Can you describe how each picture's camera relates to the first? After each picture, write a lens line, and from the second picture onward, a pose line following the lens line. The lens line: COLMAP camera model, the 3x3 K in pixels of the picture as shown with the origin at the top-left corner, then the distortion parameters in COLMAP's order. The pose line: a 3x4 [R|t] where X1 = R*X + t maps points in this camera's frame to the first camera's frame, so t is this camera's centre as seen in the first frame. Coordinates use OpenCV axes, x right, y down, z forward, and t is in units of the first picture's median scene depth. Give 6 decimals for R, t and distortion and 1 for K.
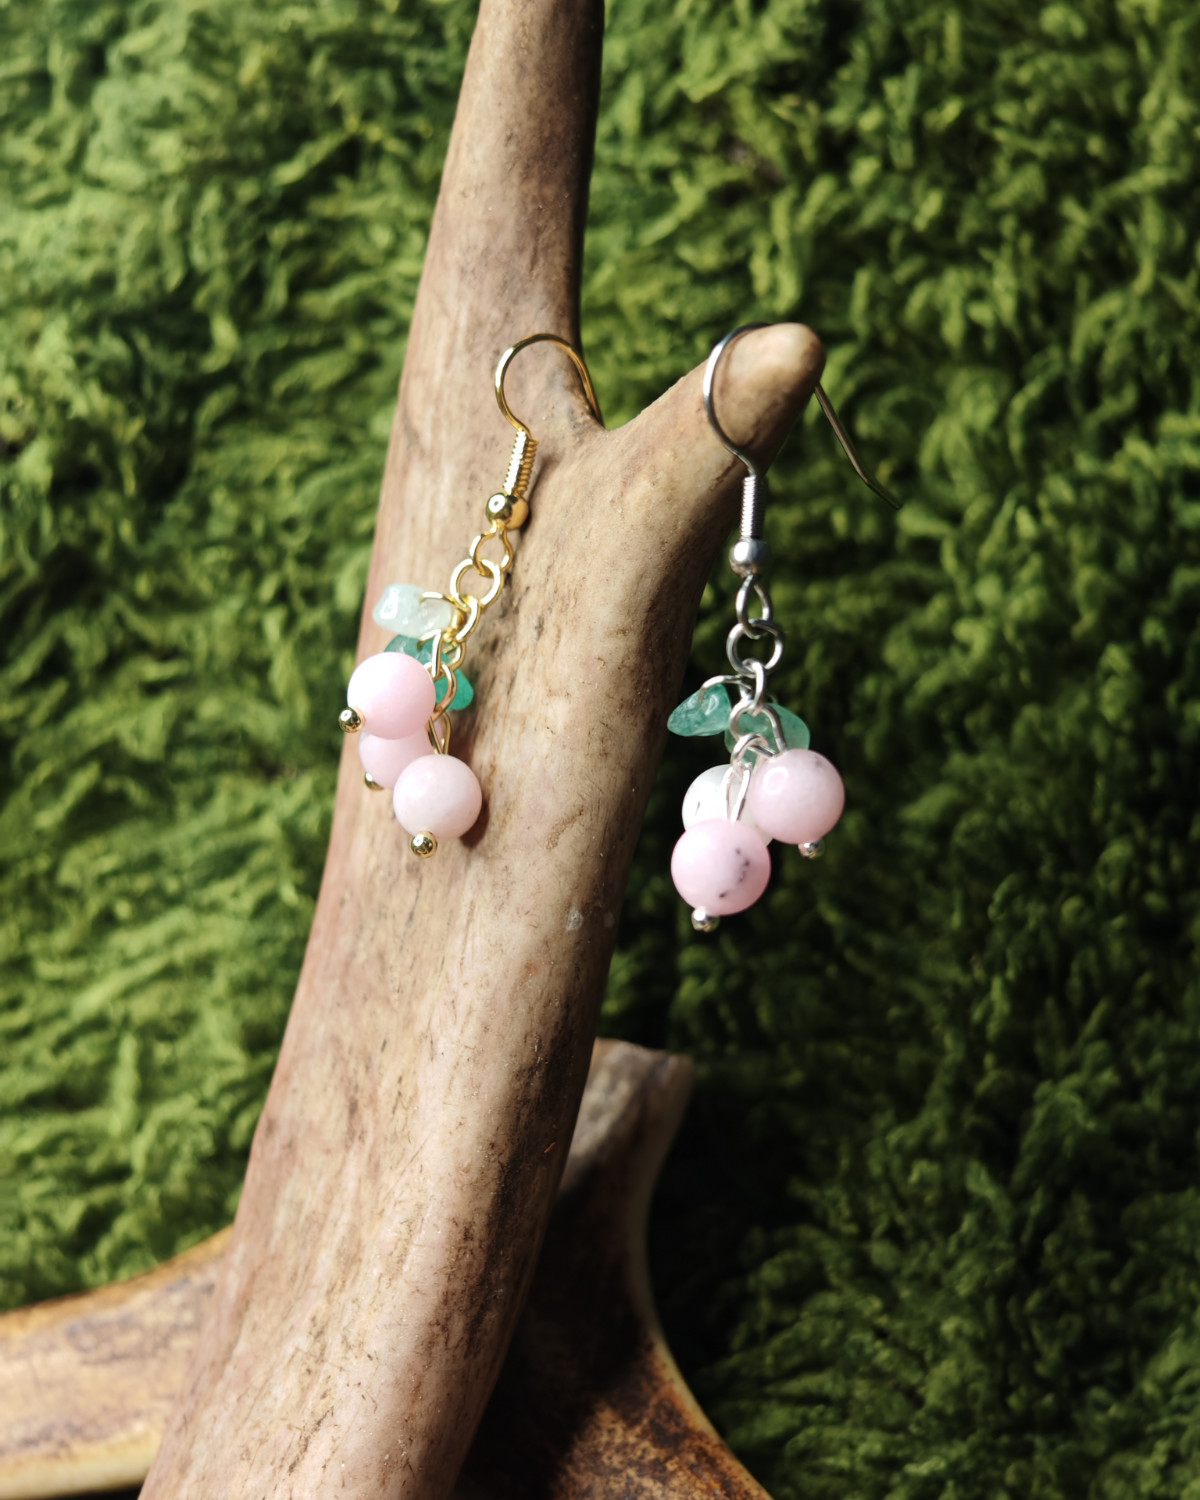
lens RADIAL K [[3168.5, 0, 602.2], [0, 3168.5, 748.8], [0, 0, 1]] dist [0.024780, 0.028976]
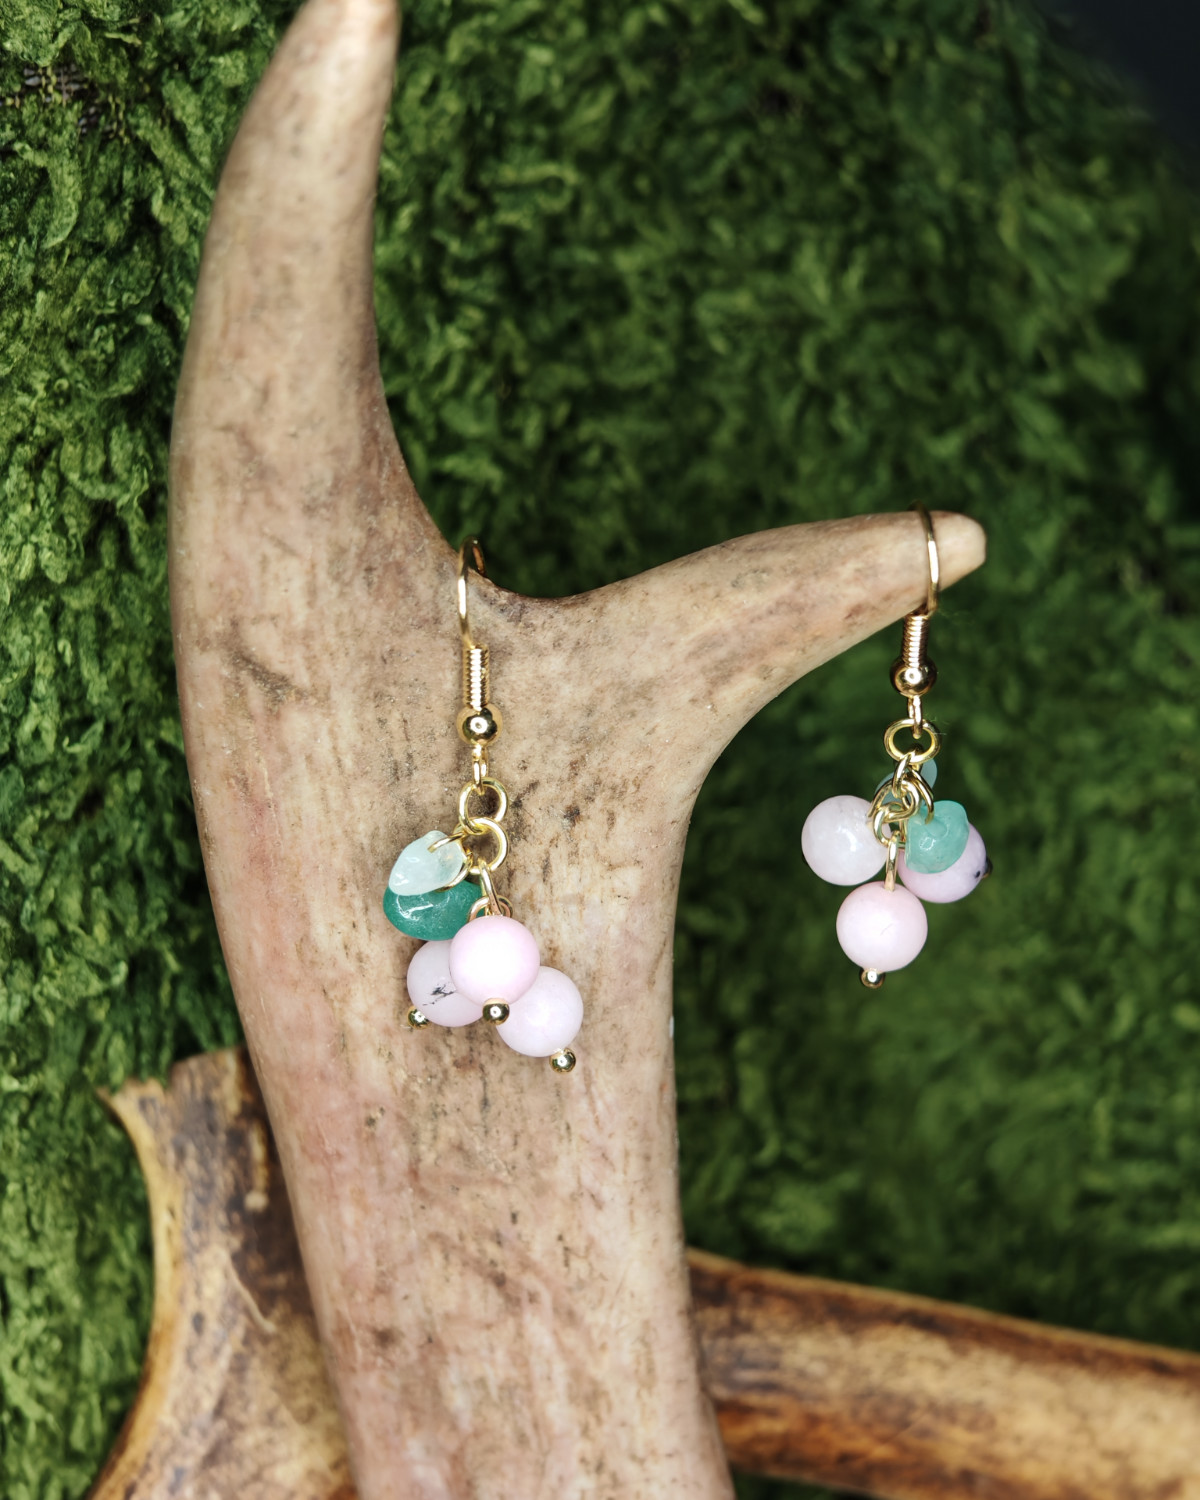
lens RADIAL K [[3115.4, 0, 595.5], [0, 3115.4, 768.3], [0, 0, 1]] dist [0.052338, 0.334750]
pose [[0.591833, -0.558971, 0.580762, -0.478332], [0.222815, 0.805869, 0.548569, -0.486757], [-0.774653, -0.195259, 0.601487, 0.357147]]
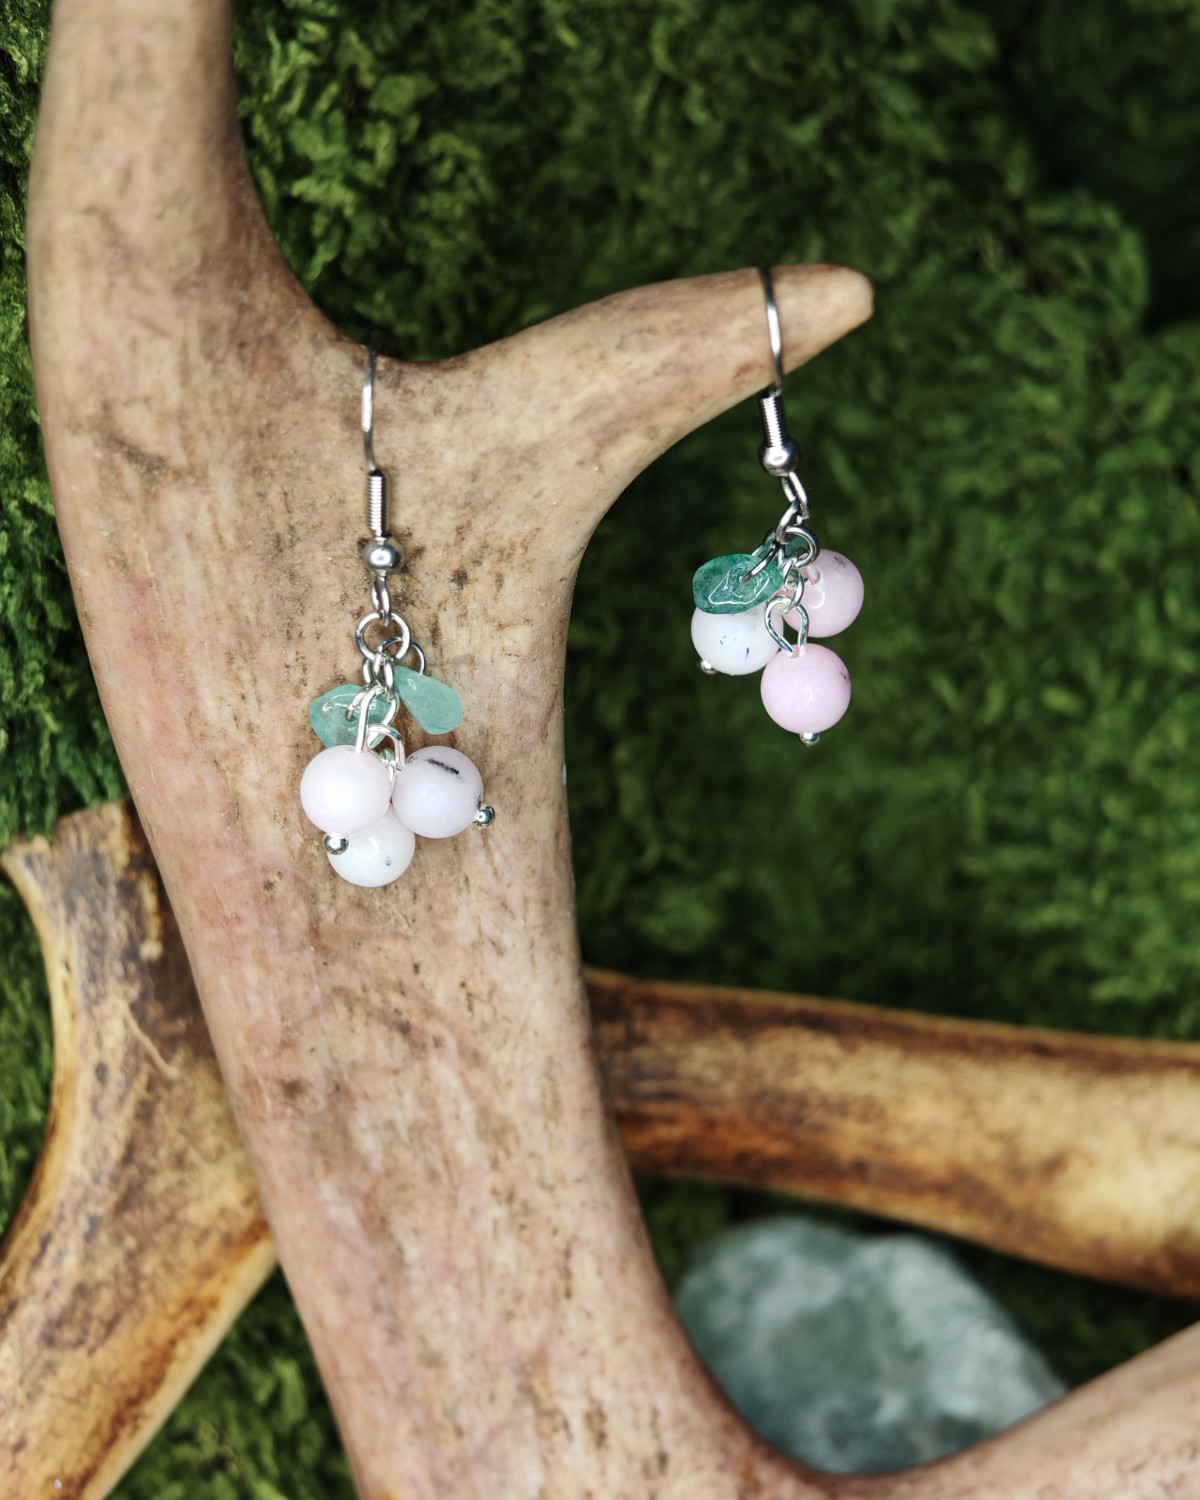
lens RADIAL K [[3115.4, 0, 595.5], [0, 3115.4, 768.3], [0, 0, 1]] dist [0.052338, 0.334750]
pose [[0.528500, -0.666639, 0.525625, -0.452293], [0.219966, 0.705547, 0.673661, -0.530324], [-0.819941, -0.240410, 0.519519, 0.391404]]
